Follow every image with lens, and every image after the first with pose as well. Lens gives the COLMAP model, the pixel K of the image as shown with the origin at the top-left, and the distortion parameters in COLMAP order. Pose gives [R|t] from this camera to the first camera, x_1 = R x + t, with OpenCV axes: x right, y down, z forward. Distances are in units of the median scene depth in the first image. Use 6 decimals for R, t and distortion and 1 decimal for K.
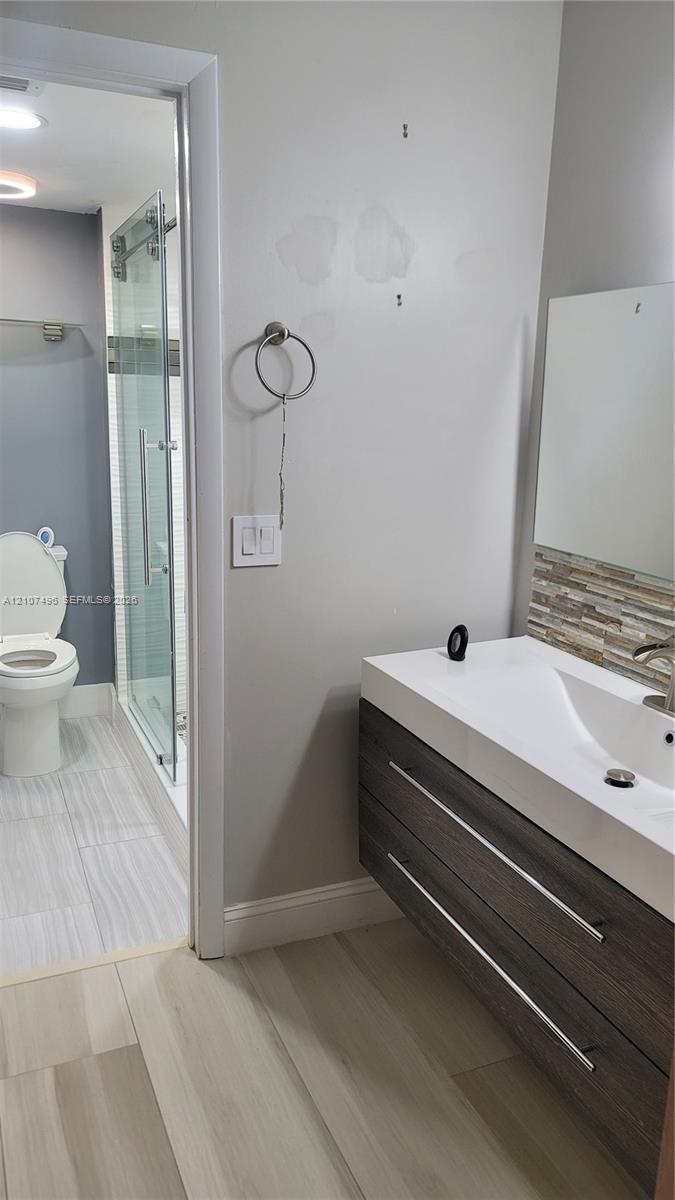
lens RADIAL K [[875.1, 0, 327.5], [0, 875.1, 610.8], [0, 0, 1]] dist [0.052626, -0.001029]
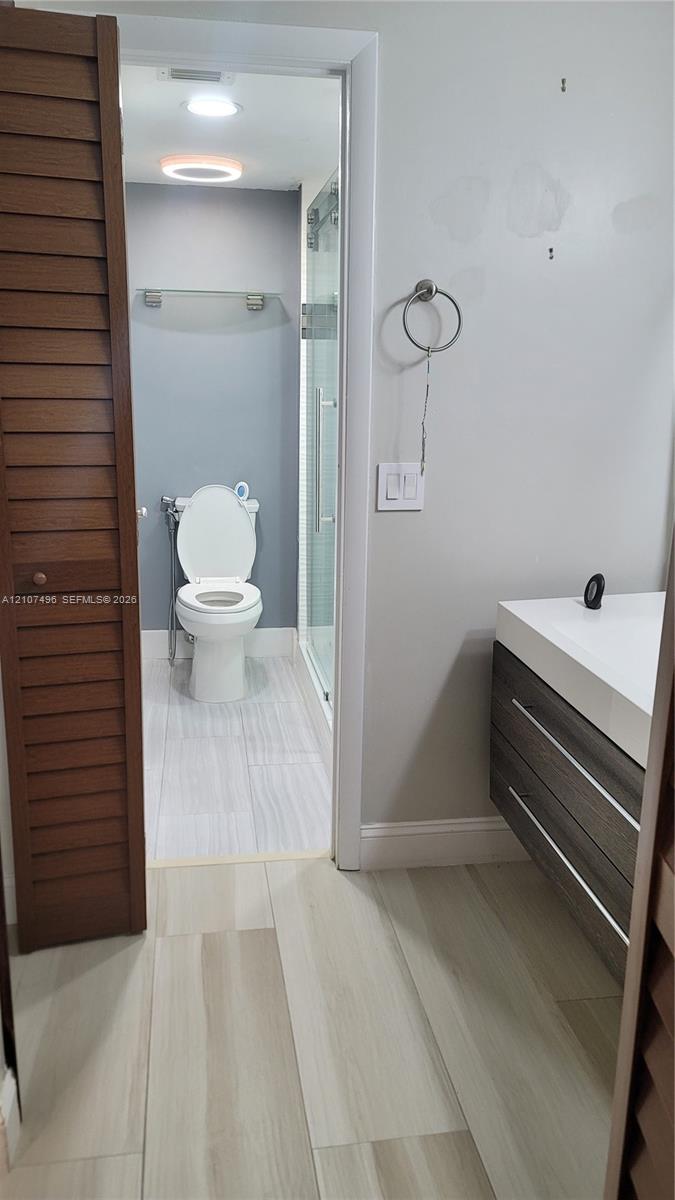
lens RADIAL K [[868.8, 0, 328.4], [0, 868.8, 602.3], [0, 0, 1]] dist [0.070322, -0.037001]
pose [[0.969373, 0.053731, -0.239643, 0.087006], [-0.048556, 0.998443, 0.027454, 0.033136], [0.240745, -0.014977, 0.970473, -0.055788]]
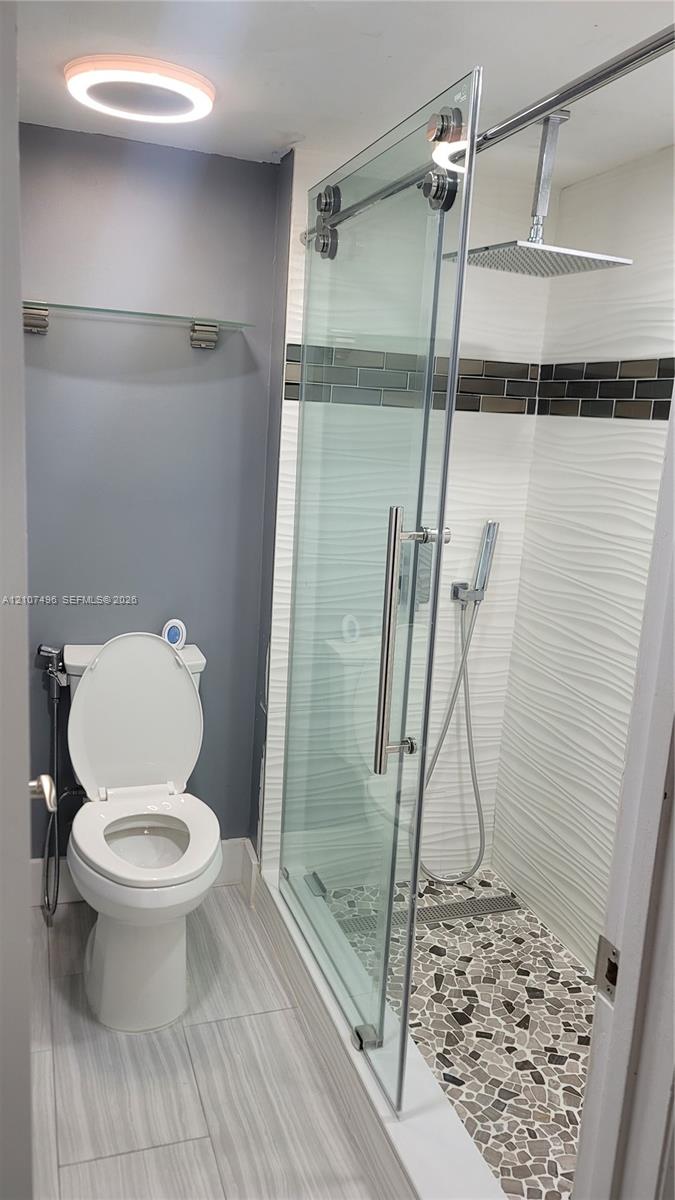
lens RADIAL K [[868.8, 0, 328.4], [0, 868.8, 602.3], [0, 0, 1]] dist [0.070322, -0.037001]
pose [[0.997304, 0.047428, -0.055999, -0.265931], [-0.048885, 0.998493, -0.024946, -0.157036], [0.054731, 0.027616, 0.998119, 0.537828]]
